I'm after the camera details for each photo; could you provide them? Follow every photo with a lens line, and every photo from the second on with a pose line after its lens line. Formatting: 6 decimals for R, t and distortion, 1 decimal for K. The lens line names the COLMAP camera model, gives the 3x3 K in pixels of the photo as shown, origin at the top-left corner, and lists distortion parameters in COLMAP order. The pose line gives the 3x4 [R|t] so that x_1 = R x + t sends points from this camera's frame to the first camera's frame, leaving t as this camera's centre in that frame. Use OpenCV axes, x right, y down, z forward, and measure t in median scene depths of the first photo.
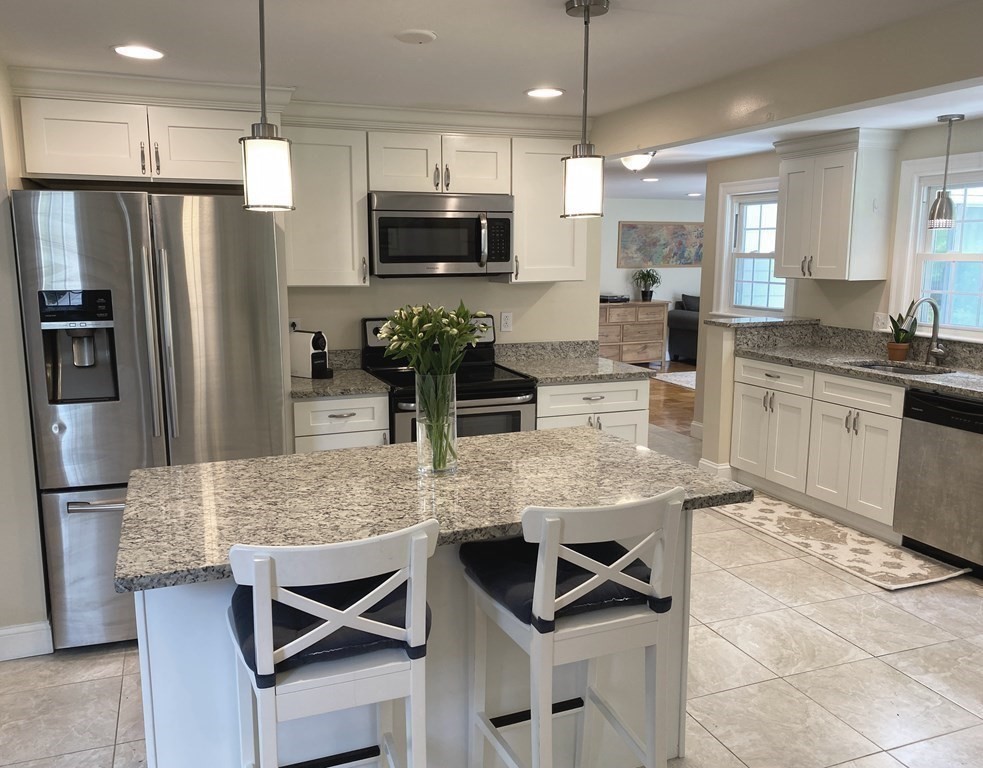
lens RADIAL K [[795.7, 0, 489.3], [0, 795.7, 377.4], [0, 0, 1]] dist [0.090461, -0.155046]
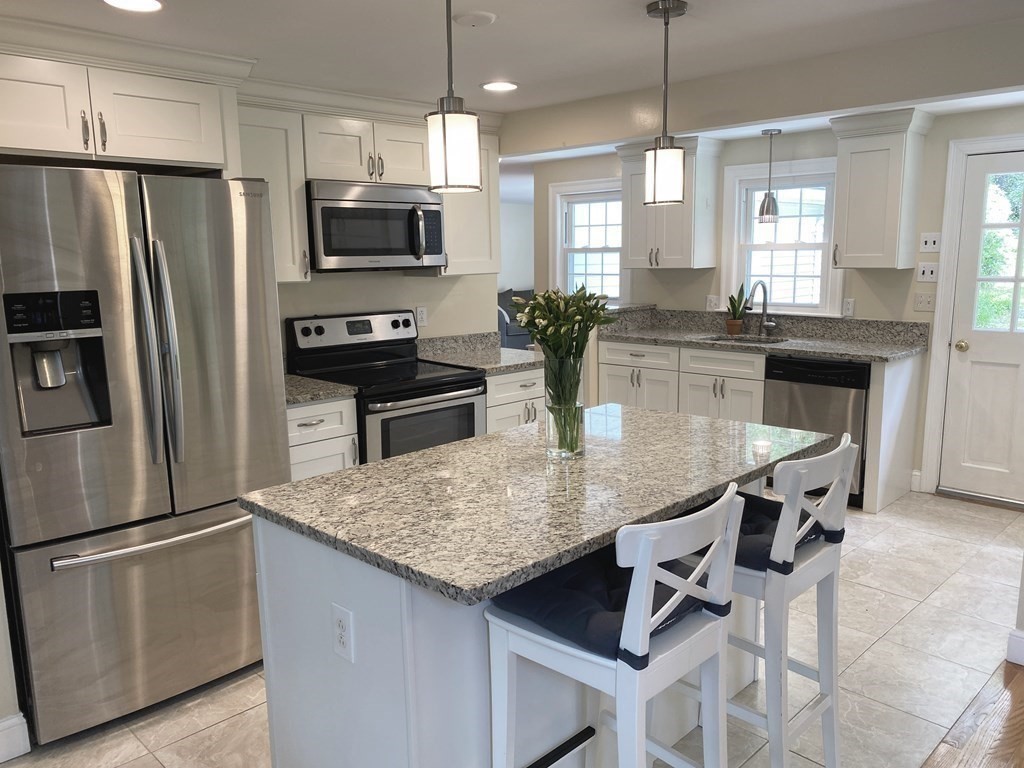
lens RADIAL K [[794.9, 0, 507.6], [0, 794.9, 382.2], [0, 0, 1]] dist [0.071055, -0.104760]
pose [[0.908844, -0.078736, 0.409639, -0.326176], [0.077946, 0.996783, 0.018657, 0.001338], [-0.409790, 0.014974, 0.912057, 0.066313]]
